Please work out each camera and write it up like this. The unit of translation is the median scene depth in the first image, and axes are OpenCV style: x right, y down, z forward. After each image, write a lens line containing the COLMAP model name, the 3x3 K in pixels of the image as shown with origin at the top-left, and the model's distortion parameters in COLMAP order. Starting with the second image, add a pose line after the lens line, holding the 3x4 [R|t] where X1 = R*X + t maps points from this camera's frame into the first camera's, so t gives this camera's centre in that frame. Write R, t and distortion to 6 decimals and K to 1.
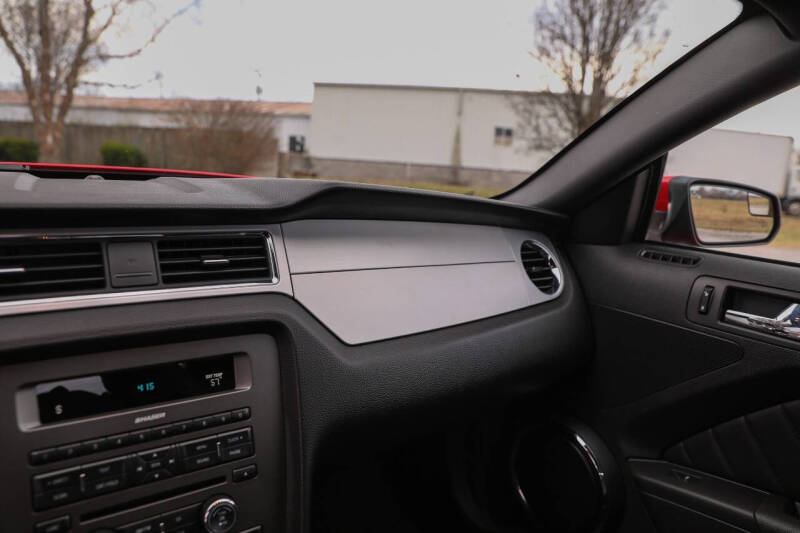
lens RADIAL K [[556.4, 0, 400.0], [0, 556.4, 266.5], [0, 0, 1]] dist [-0.101678, 0.079491]
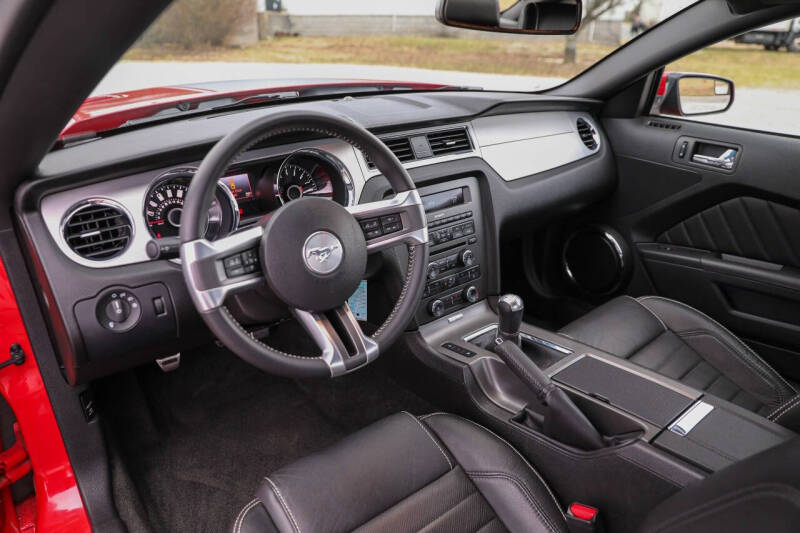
lens RADIAL K [[556.4, 0, 400.0], [0, 556.4, 266.5], [0, 0, 1]] dist [-0.101678, 0.079491]
pose [[0.998120, -0.060730, 0.008253, -0.377203], [0.056824, 0.967431, 0.246673, -0.055770], [-0.022964, -0.245740, 0.969064, -0.748592]]
